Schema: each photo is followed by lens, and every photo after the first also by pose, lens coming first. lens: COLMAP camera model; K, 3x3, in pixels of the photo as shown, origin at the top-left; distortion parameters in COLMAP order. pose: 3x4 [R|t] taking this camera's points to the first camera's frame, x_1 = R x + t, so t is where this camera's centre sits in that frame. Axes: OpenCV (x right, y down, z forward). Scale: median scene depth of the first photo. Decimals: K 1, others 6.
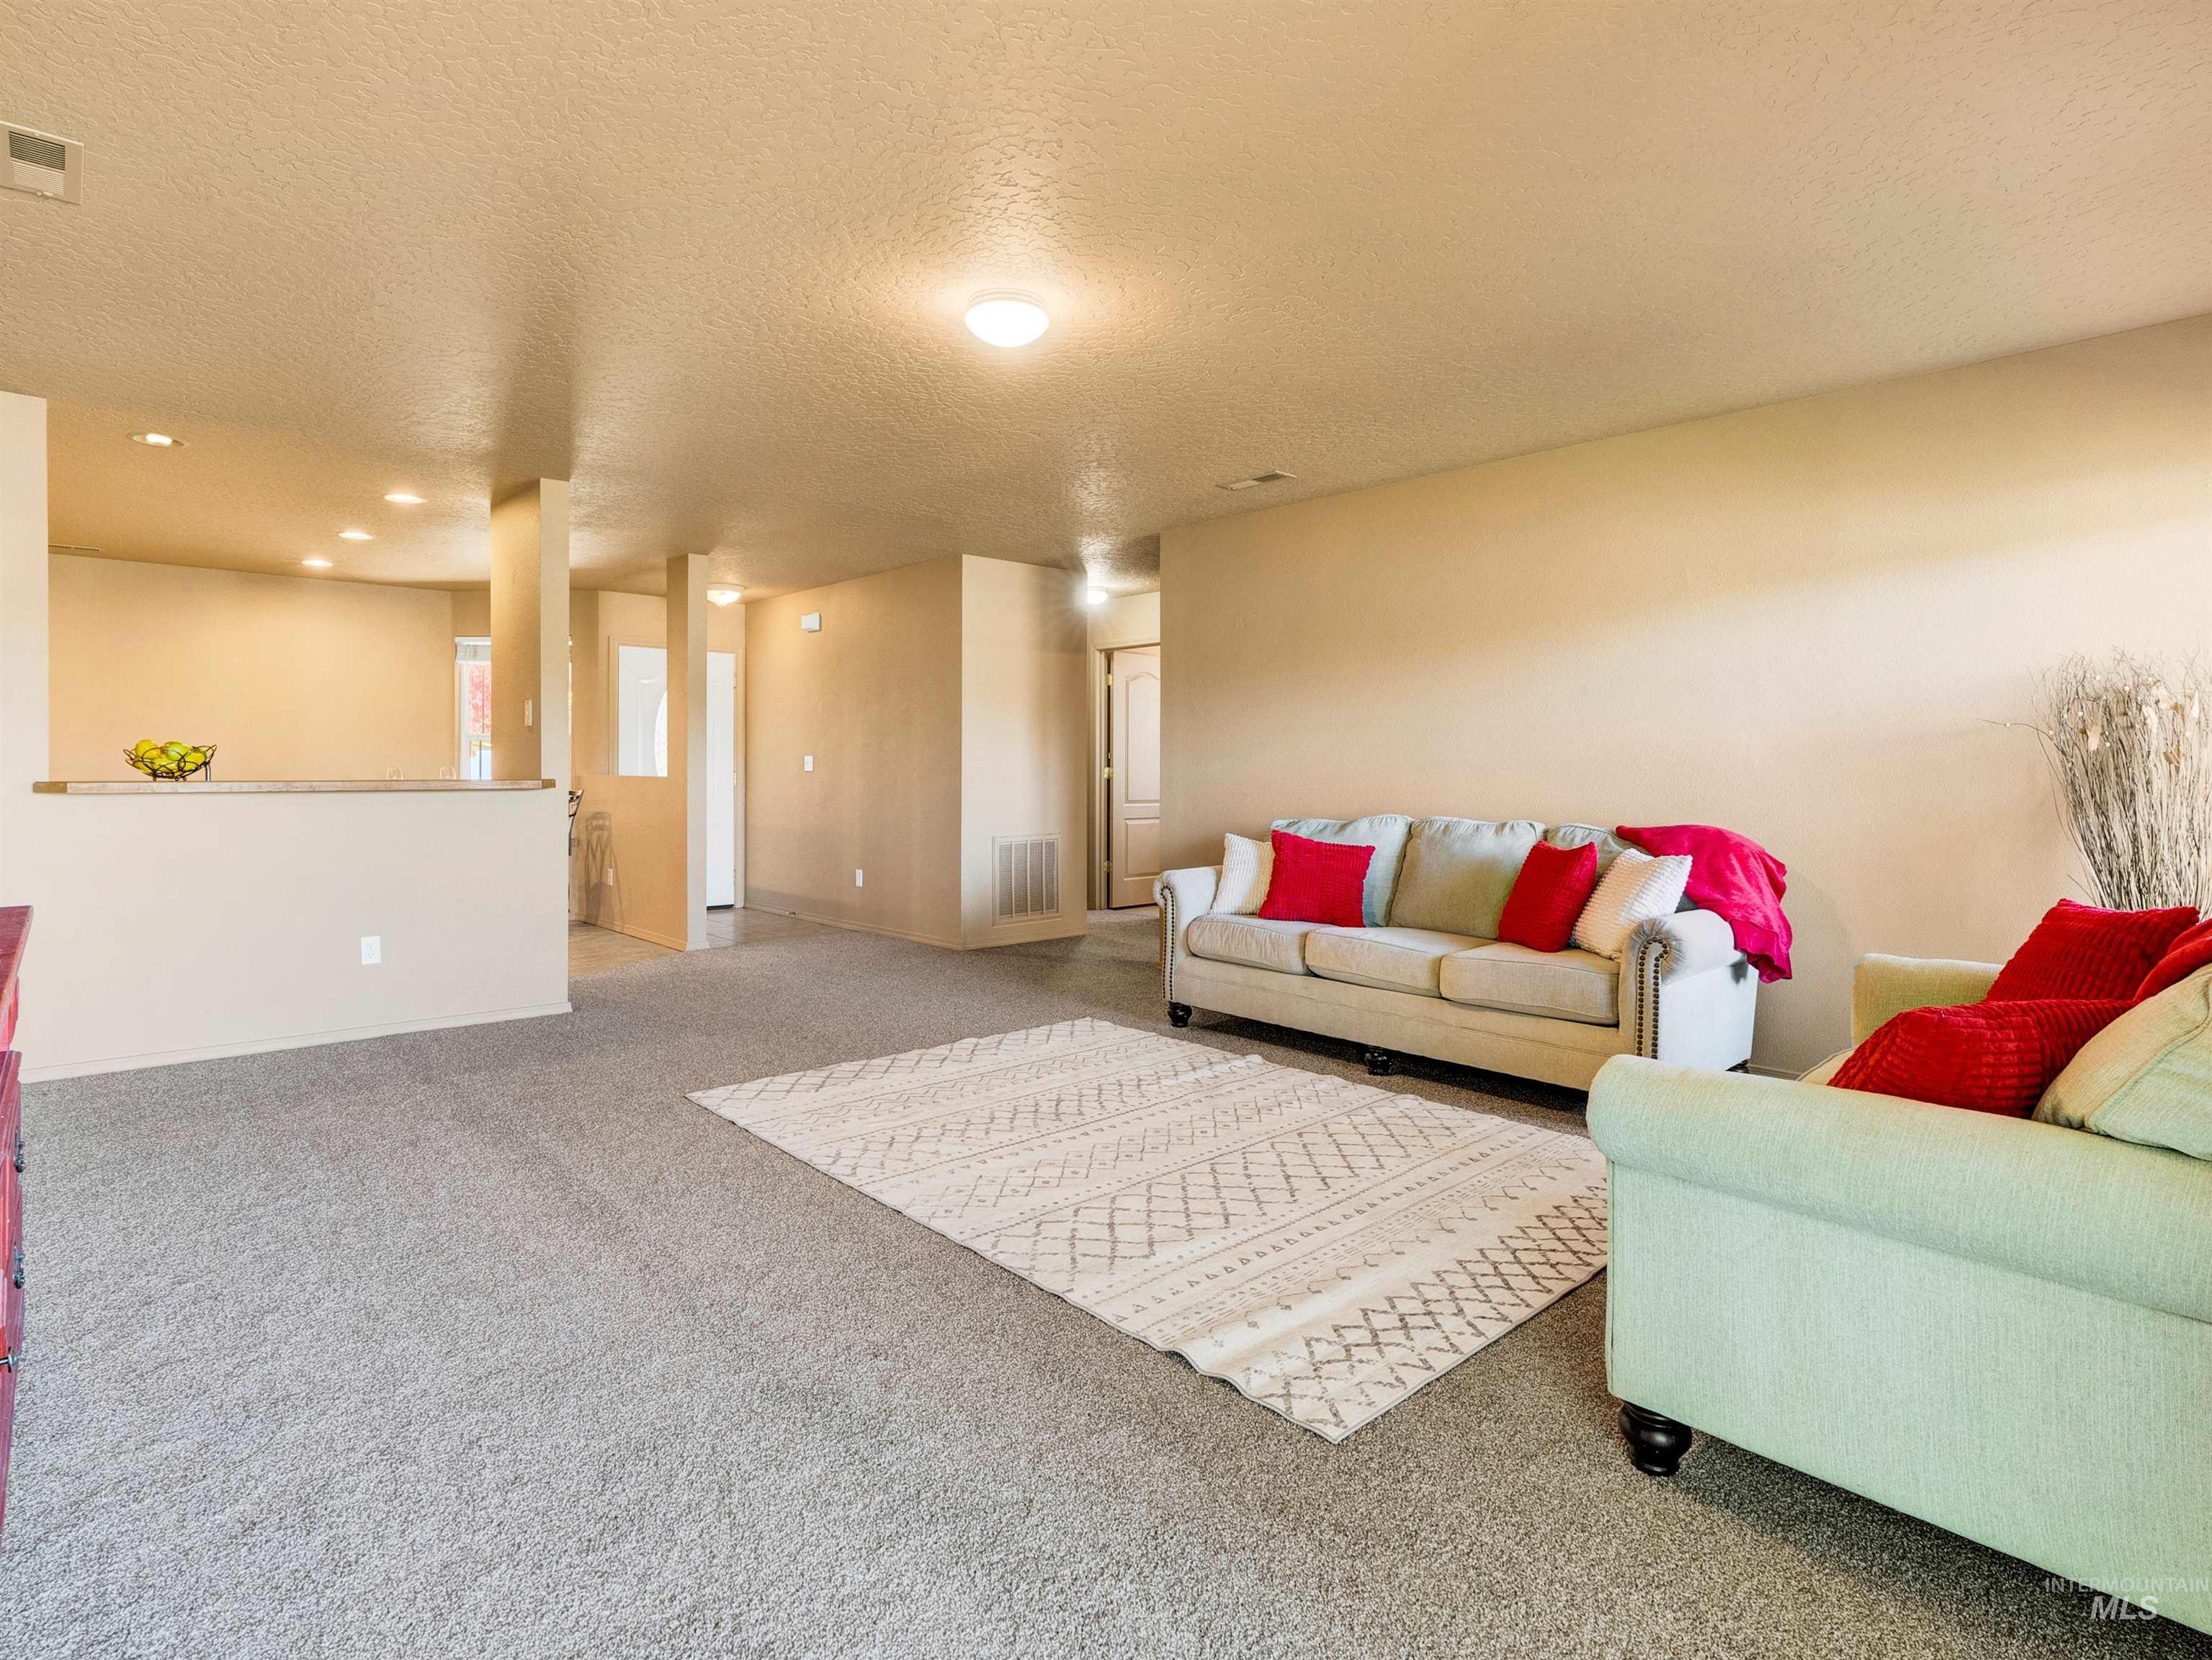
lens RADIAL K [[1148.5, 0, 1098.9], [0, 1148.5, 774.8], [0, 0, 1]] dist [0.000190, 0.000779]
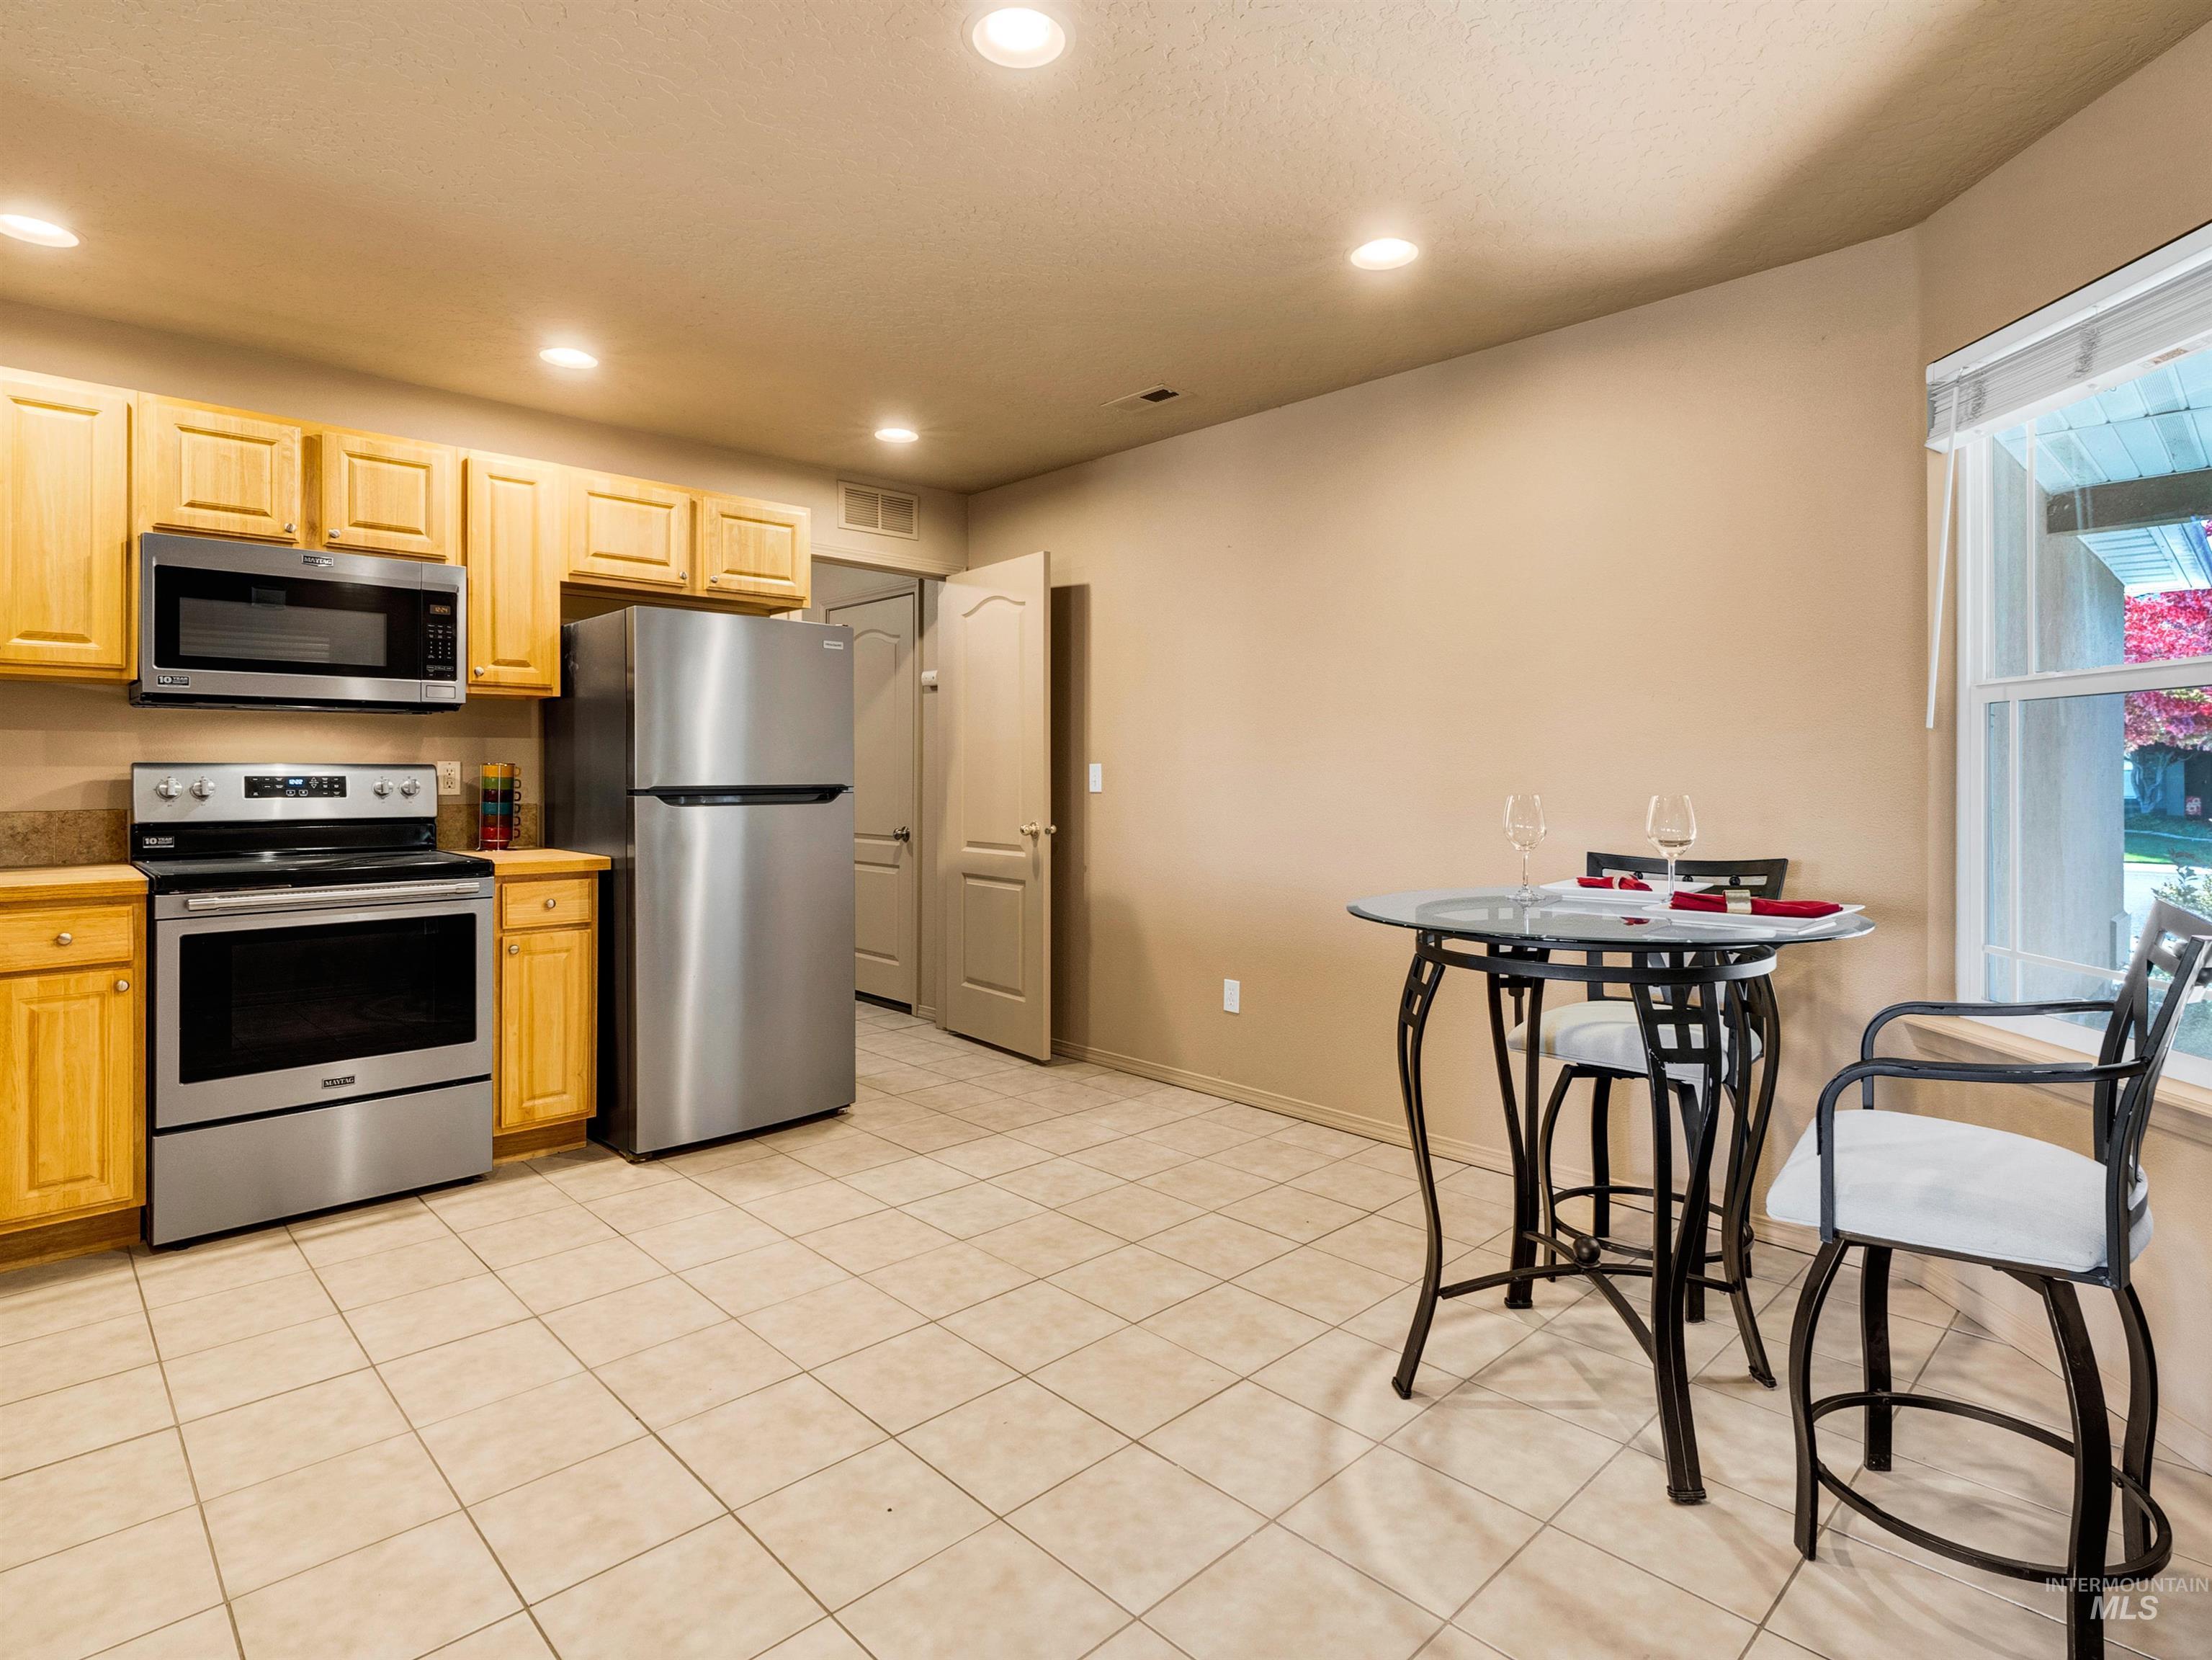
lens RADIAL K [[1148.5, 0, 1098.9], [0, 1148.5, 774.8], [0, 0, 1]] dist [0.000190, 0.000779]
pose [[0.025224, -0.001484, -0.999681, -0.266161], [-0.005749, 0.999982, -0.001630, -0.009426], [0.999665, 0.005789, 0.025215, 0.789625]]
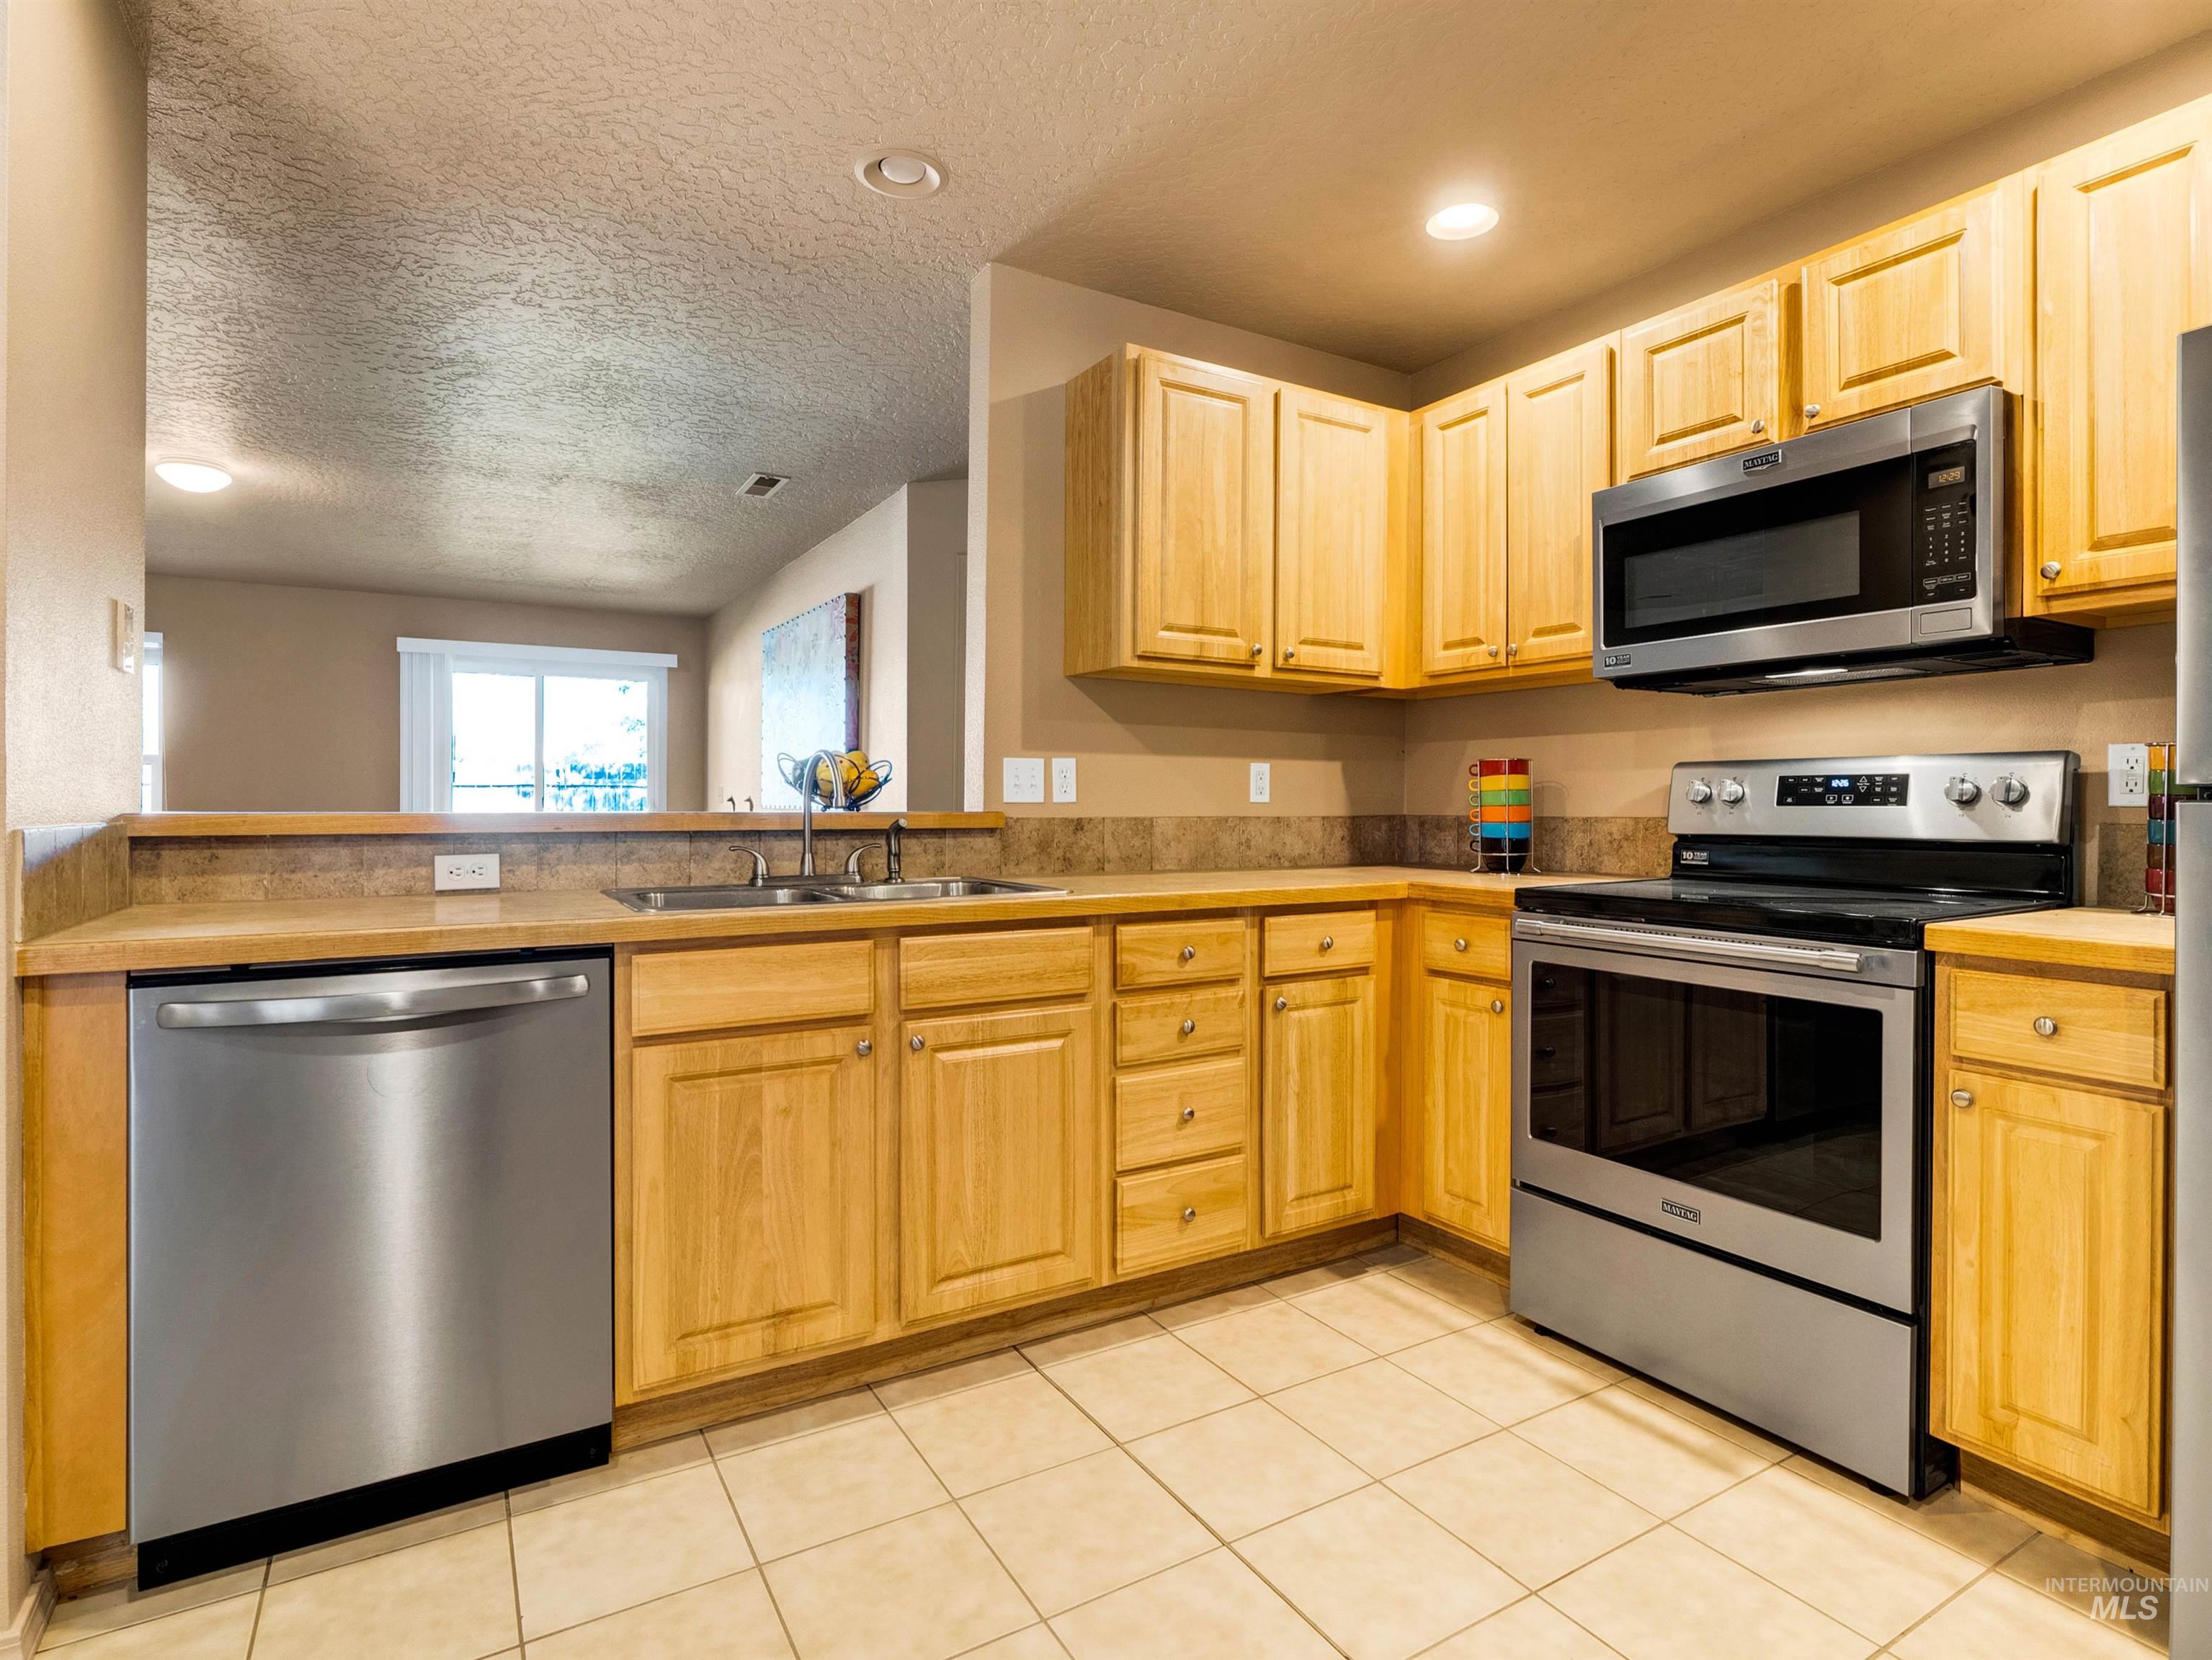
lens RADIAL K [[1138.2, 0, 1103.8], [0, 1138.2, 807.3], [0, 0, 1]] dist [-0.001350, -0.000195]
pose [[-0.980213, -0.005305, 0.197875, -0.563000], [-0.003643, 0.999955, 0.008761, -0.001639], [-0.197913, 0.007866, -0.980188, 0.827290]]
